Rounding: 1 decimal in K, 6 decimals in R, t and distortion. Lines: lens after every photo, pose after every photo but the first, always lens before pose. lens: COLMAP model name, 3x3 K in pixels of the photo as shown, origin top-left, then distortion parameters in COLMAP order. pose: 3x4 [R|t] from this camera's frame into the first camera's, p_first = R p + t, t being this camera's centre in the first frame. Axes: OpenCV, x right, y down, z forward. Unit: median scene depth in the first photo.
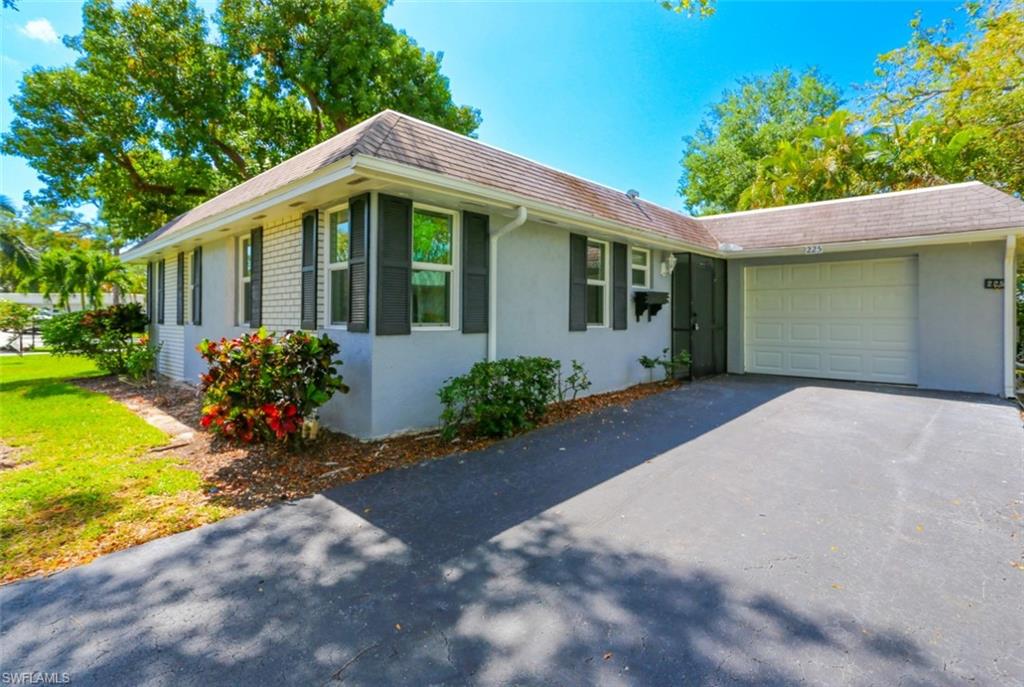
lens RADIAL K [[507.4, 0, 520.8], [0, 507.4, 325.7], [0, 0, 1]] dist [-0.034190, 0.023541]
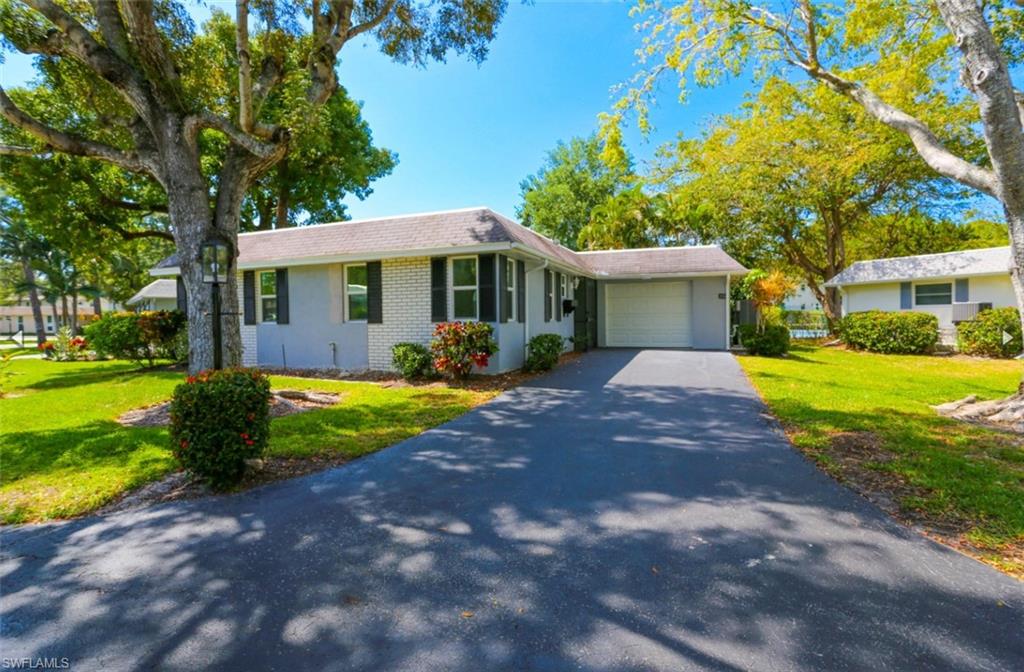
lens RADIAL K [[501.5, 0, 512.0], [0, 501.5, 336.0], [0, 0, 1]] dist [-0.072020, 0.027941]
pose [[0.929680, -0.027724, 0.367323, -0.572116], [0.020734, 0.999521, 0.022964, 0.015112], [-0.367784, -0.013734, 0.929810, -0.540452]]
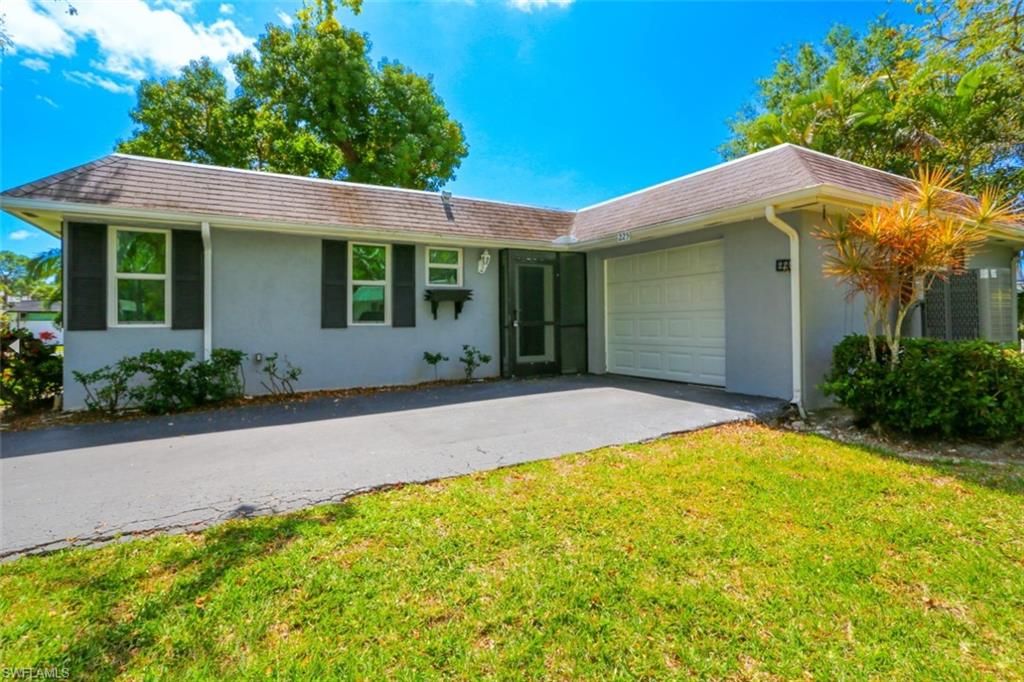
lens RADIAL K [[503.7, 0, 512.0], [0, 503.7, 341.0], [0, 0, 1]] dist [-0.053499, 0.024035]
pose [[0.951331, -0.003306, -0.308153, 0.685857], [0.008973, 0.999816, 0.016975, 0.020597], [0.308040, -0.018914, 0.951185, 0.074052]]
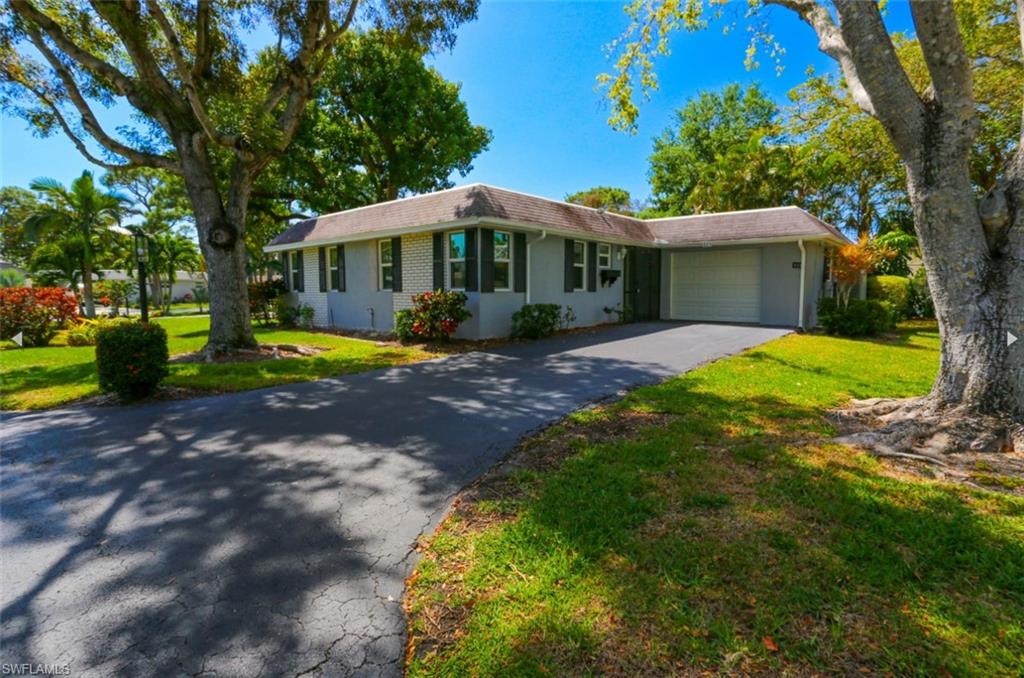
lens RADIAL K [[503.7, 0, 512.0], [0, 503.7, 339.0], [0, 0, 1]] dist [-0.053499, 0.024035]
pose [[0.999837, -0.008696, 0.015823, -0.106584], [0.007346, 0.996485, 0.083447, 0.022256], [-0.016493, -0.083317, 0.996387, -0.710750]]
